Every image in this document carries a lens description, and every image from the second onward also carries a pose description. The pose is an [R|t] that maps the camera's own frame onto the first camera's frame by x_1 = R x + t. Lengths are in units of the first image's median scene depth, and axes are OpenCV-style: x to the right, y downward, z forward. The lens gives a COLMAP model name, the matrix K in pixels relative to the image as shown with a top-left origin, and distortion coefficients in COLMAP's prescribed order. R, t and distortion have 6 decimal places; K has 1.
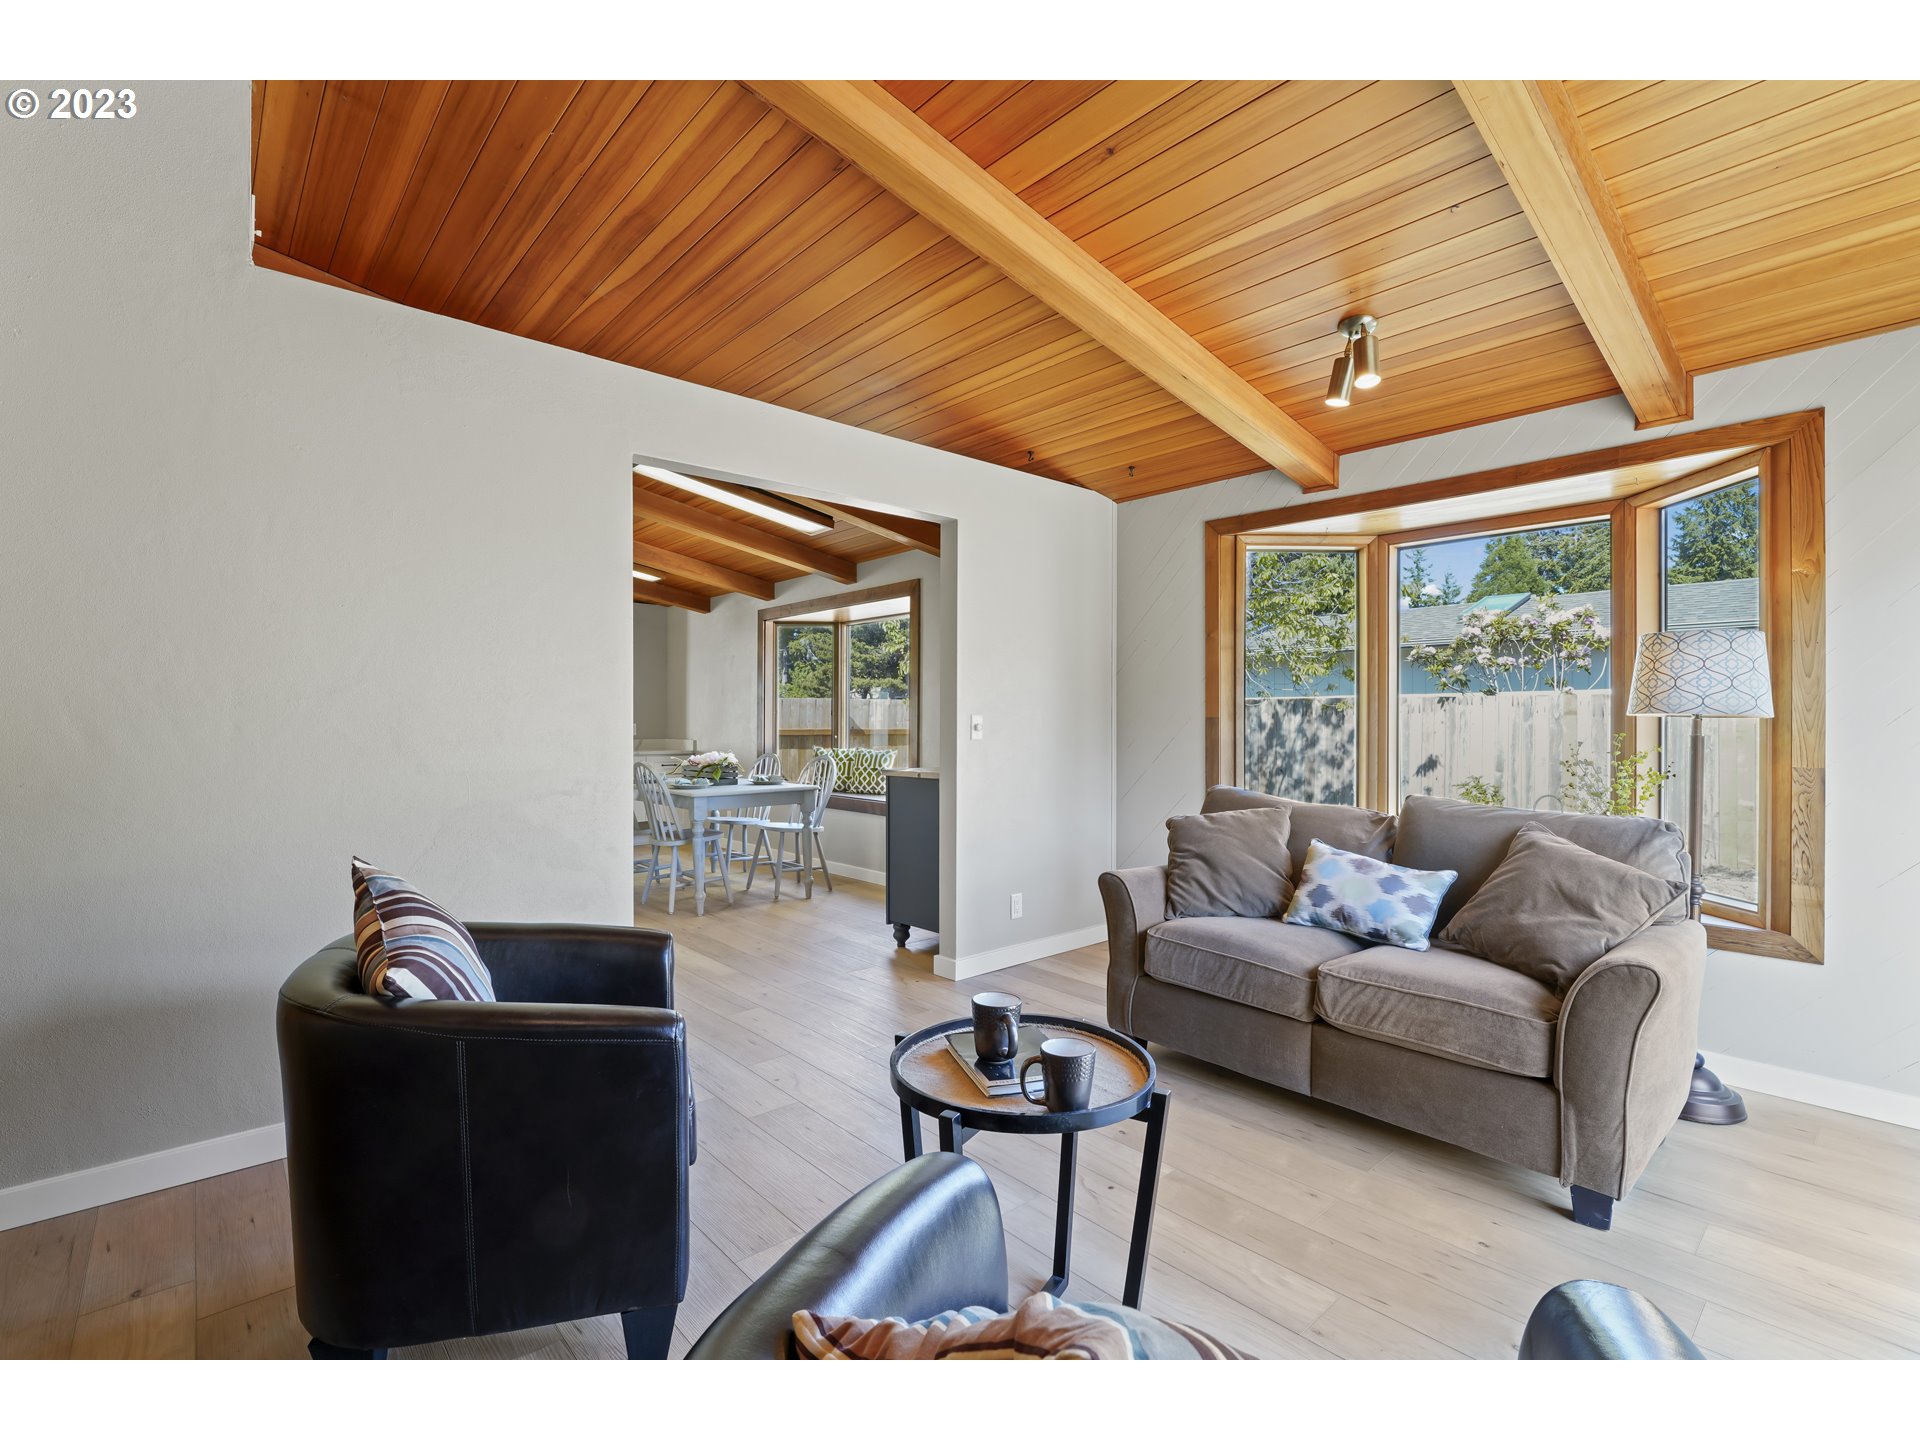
lens RADIAL K [[921.1, 0, 960.0], [0, 921.1, 720.0], [0, 0, 1]] dist [-0.004529, -0.000756]
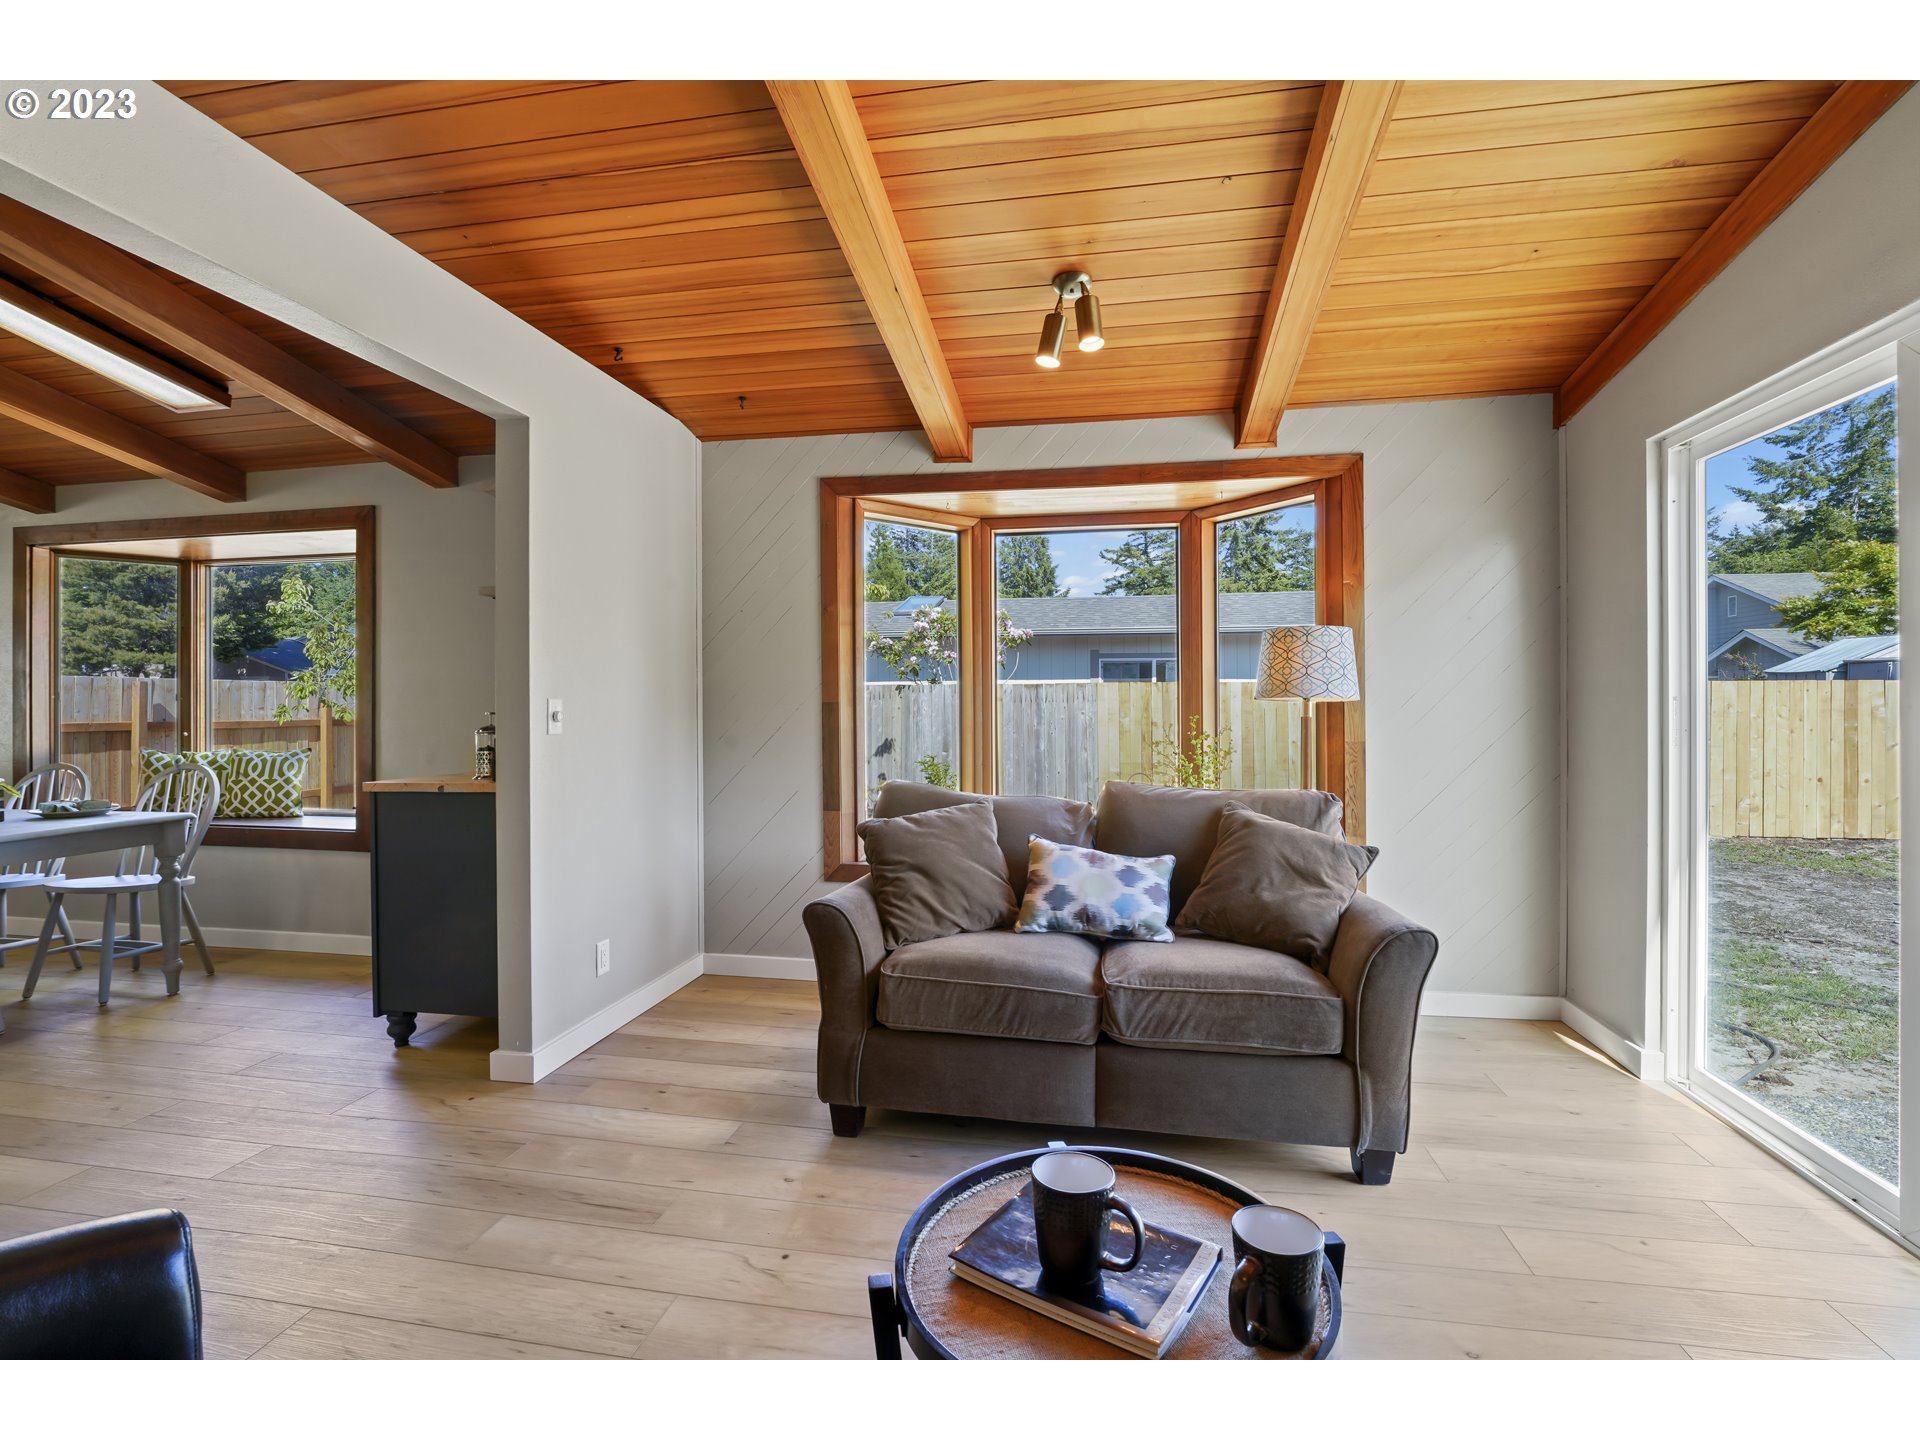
lens RADIAL K [[892.3, 0, 959.0], [0, 892.3, 707.1], [0, 0, 1]] dist [-0.009377, -0.000780]
pose [[0.777811, -0.004173, 0.628485, -0.222961], [0.004473, 0.999989, 0.001103, 0.001732], [-0.628482, 0.001953, 0.777821, 0.354810]]
